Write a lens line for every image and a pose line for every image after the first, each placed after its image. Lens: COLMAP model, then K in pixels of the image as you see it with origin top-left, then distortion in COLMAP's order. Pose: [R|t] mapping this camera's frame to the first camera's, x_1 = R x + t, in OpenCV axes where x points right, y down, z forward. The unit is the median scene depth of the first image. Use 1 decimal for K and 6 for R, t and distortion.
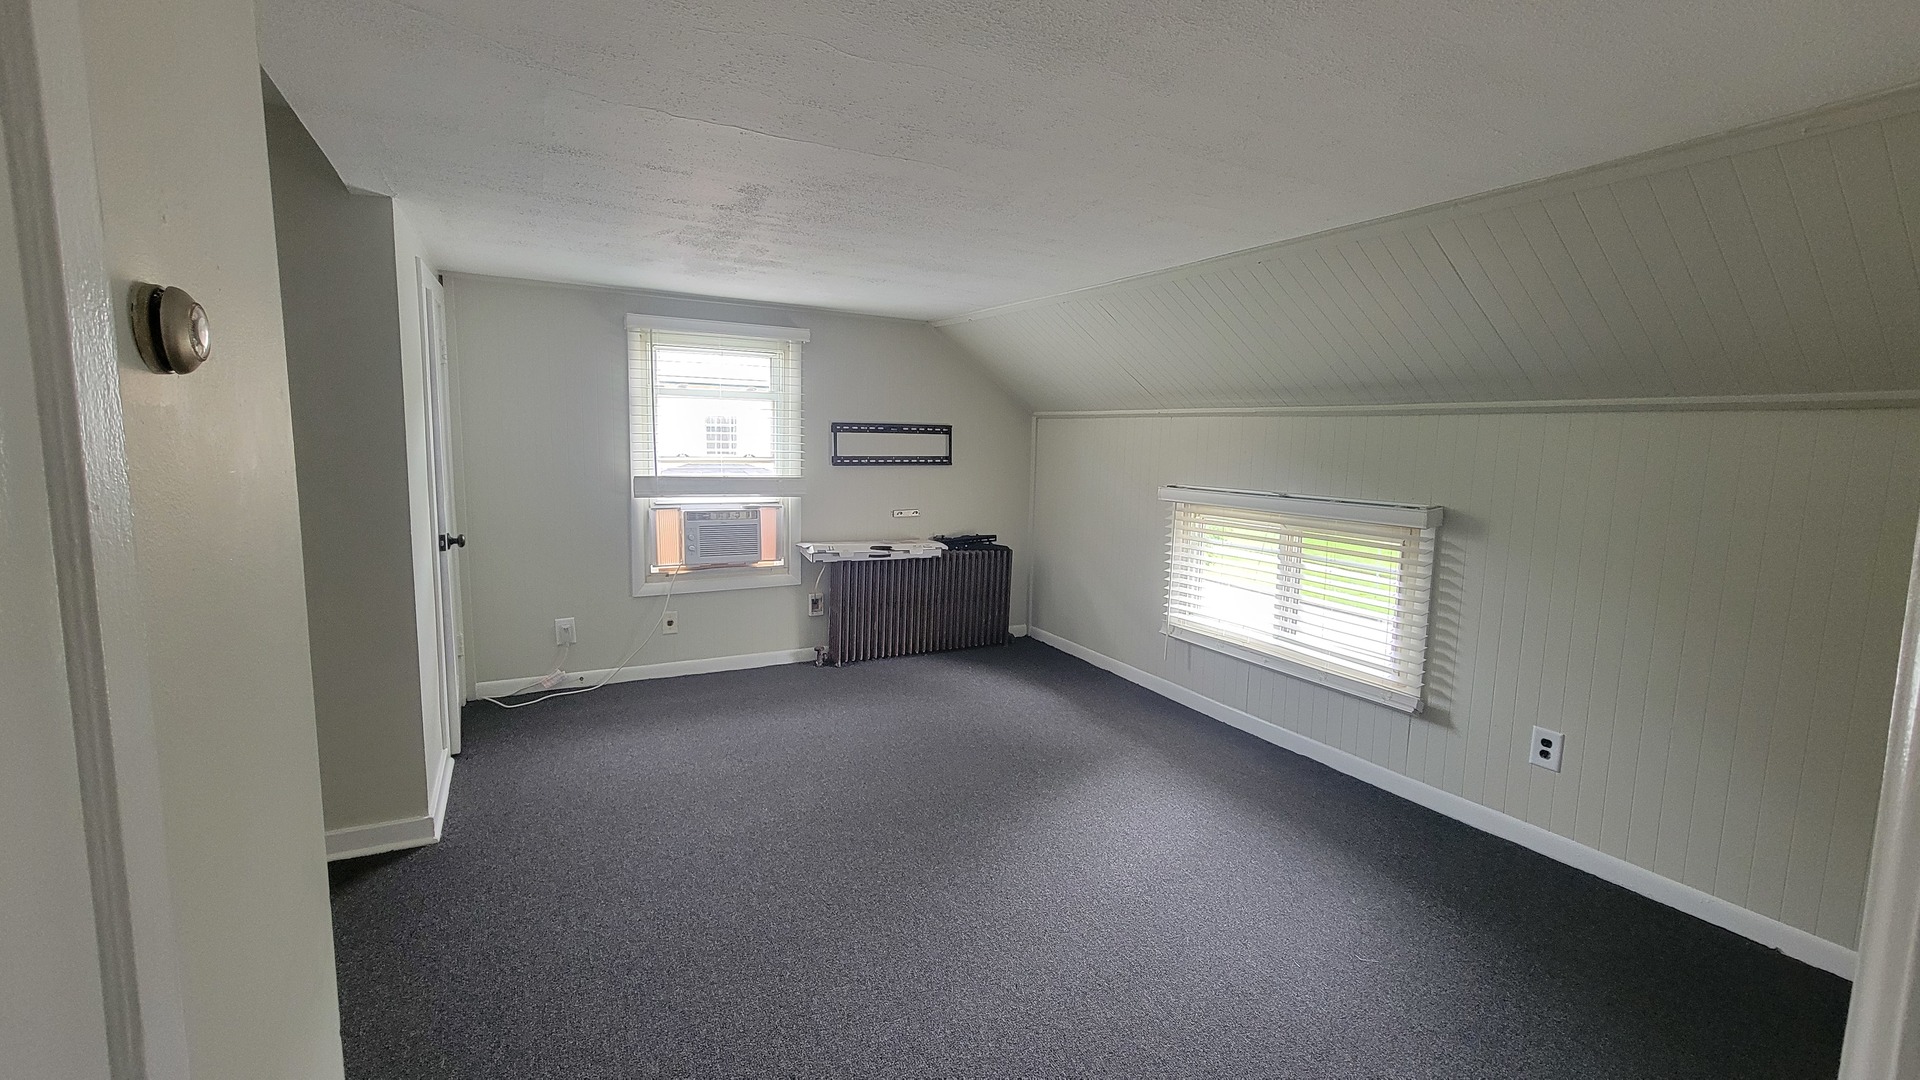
lens RADIAL K [[785.3, 0, 955.1], [0, 785.3, 528.6], [0, 0, 1]] dist [0.003868, 0.000060]
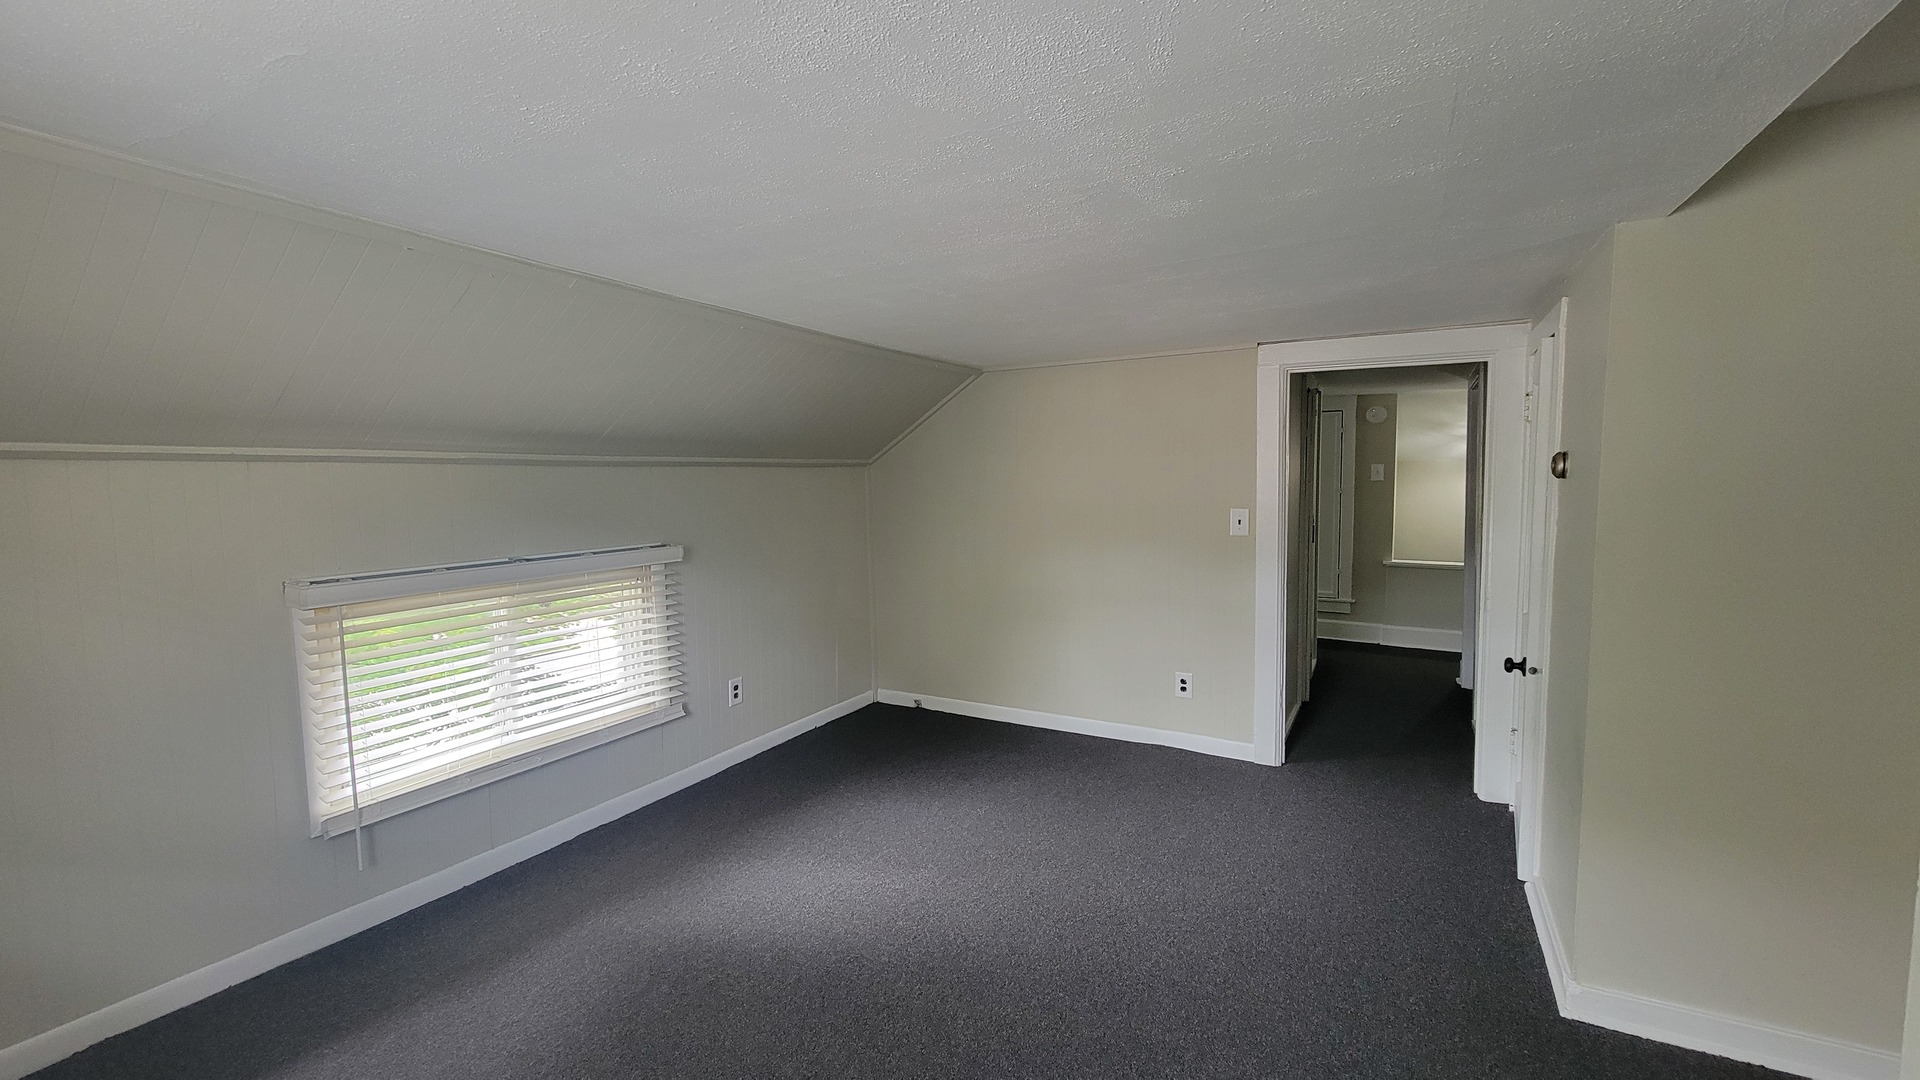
lens RADIAL K [[785.3, 0, 955.1], [0, 785.3, 528.6], [0, 0, 1]] dist [0.003868, 0.000060]
pose [[-0.528139, -0.070406, 0.846234, -0.561554], [0.102604, 0.983964, 0.145901, -0.158099], [-0.842936, 0.163883, -0.512446, 1.097110]]
